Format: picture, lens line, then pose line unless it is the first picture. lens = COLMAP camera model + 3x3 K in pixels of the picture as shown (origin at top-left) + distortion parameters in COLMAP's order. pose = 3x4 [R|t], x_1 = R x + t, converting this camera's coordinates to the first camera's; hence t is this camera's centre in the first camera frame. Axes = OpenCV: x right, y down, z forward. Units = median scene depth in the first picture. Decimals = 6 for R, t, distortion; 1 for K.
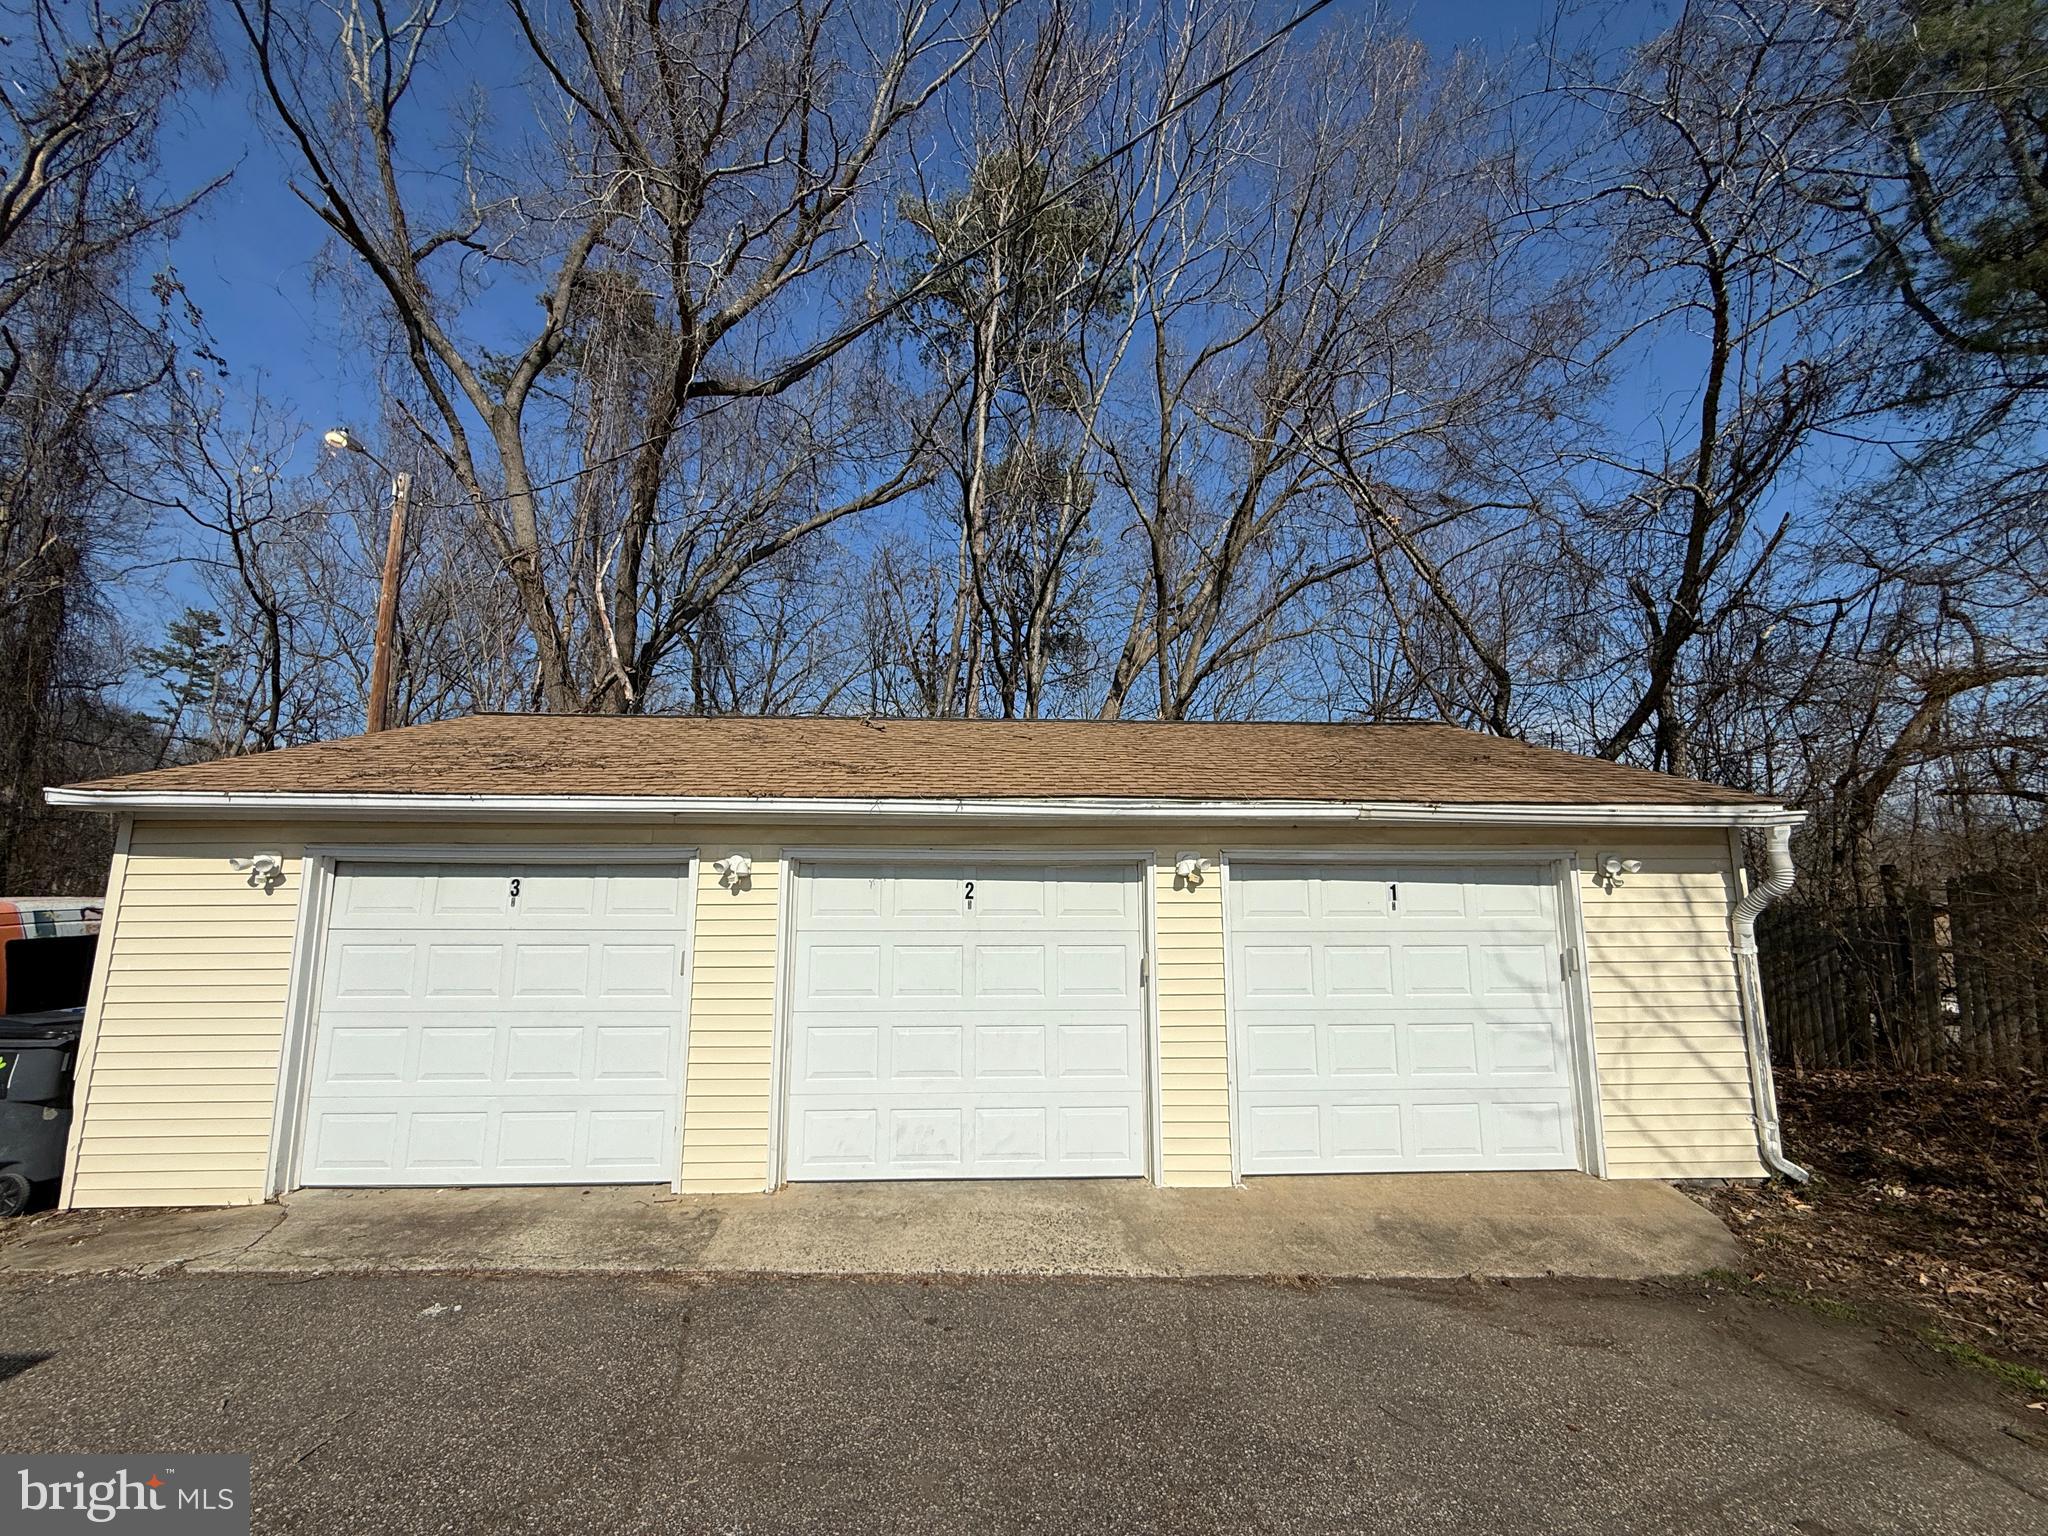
lens RADIAL K [[819.3, 0, 1025.0], [0, 819.3, 768.1], [0, 0, 1]] dist [-0.004012, 0.000104]
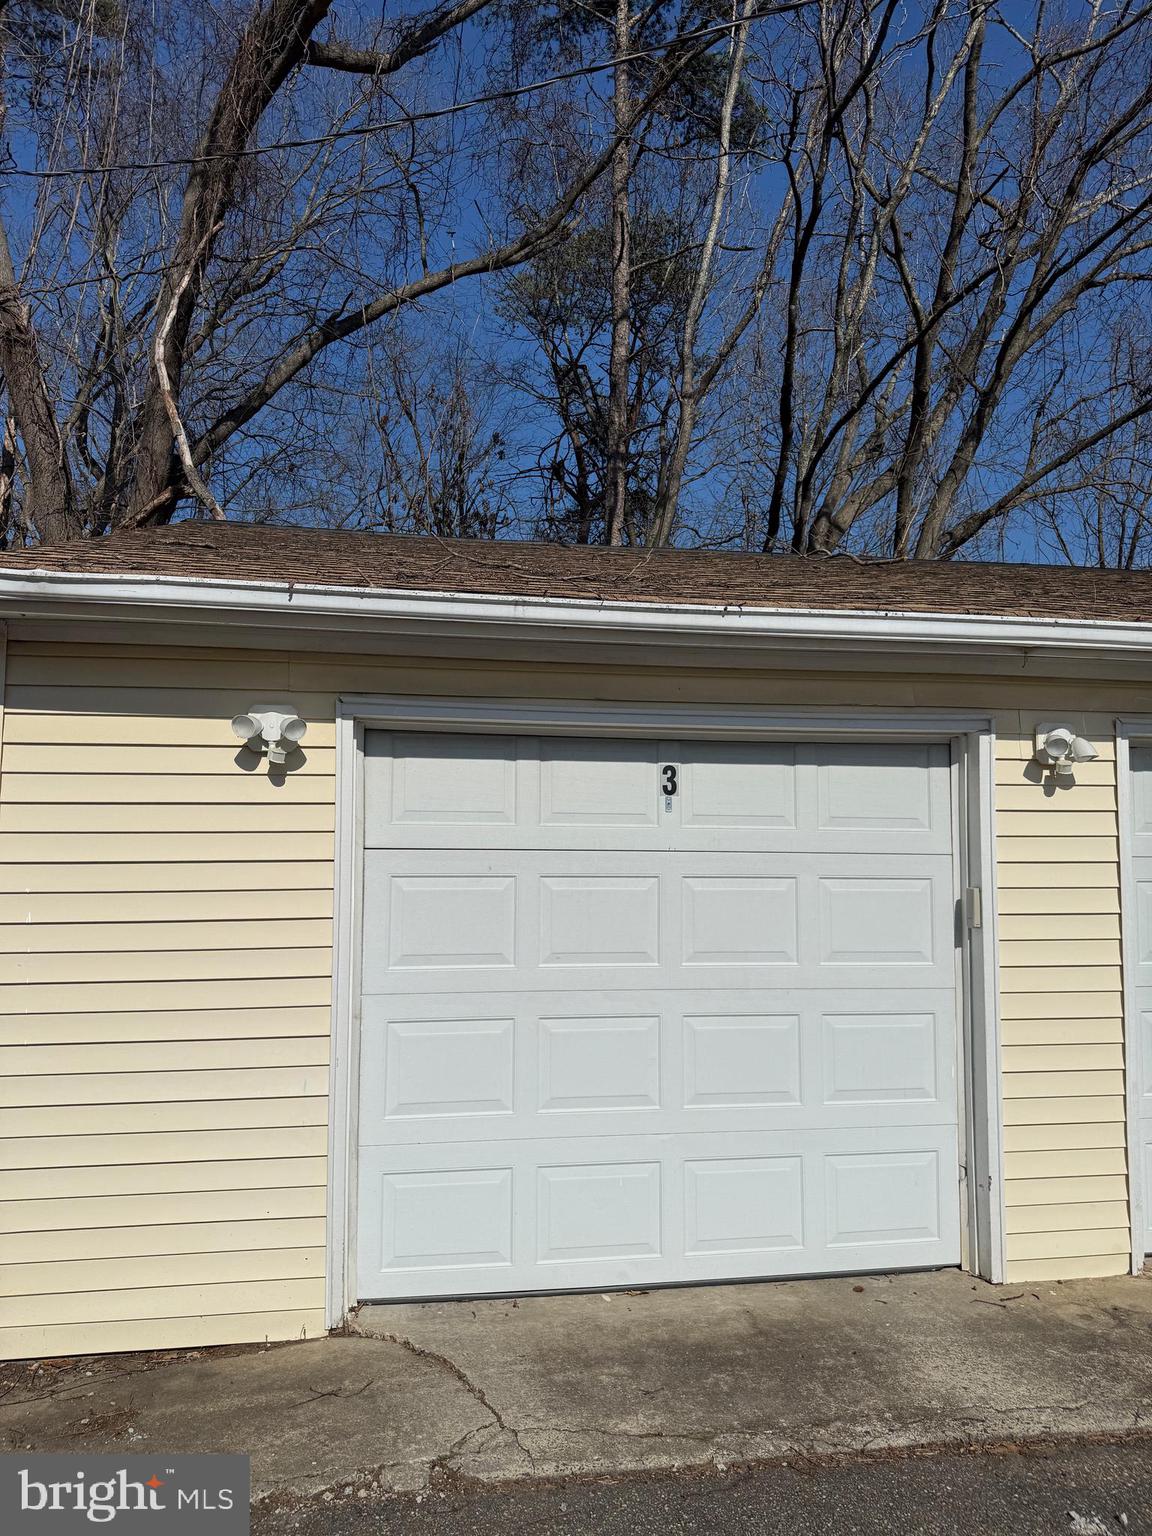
lens RADIAL K [[1093.3, 0, 574.9], [0, 1093.3, 766.6], [0, 0, 1]] dist [0.012153, -0.013498]
pose [[0.993155, 0.012019, 0.116183, -0.855953], [-0.020481, 0.997201, 0.071914, 0.090846], [-0.114993, -0.073802, 0.990621, 0.270596]]
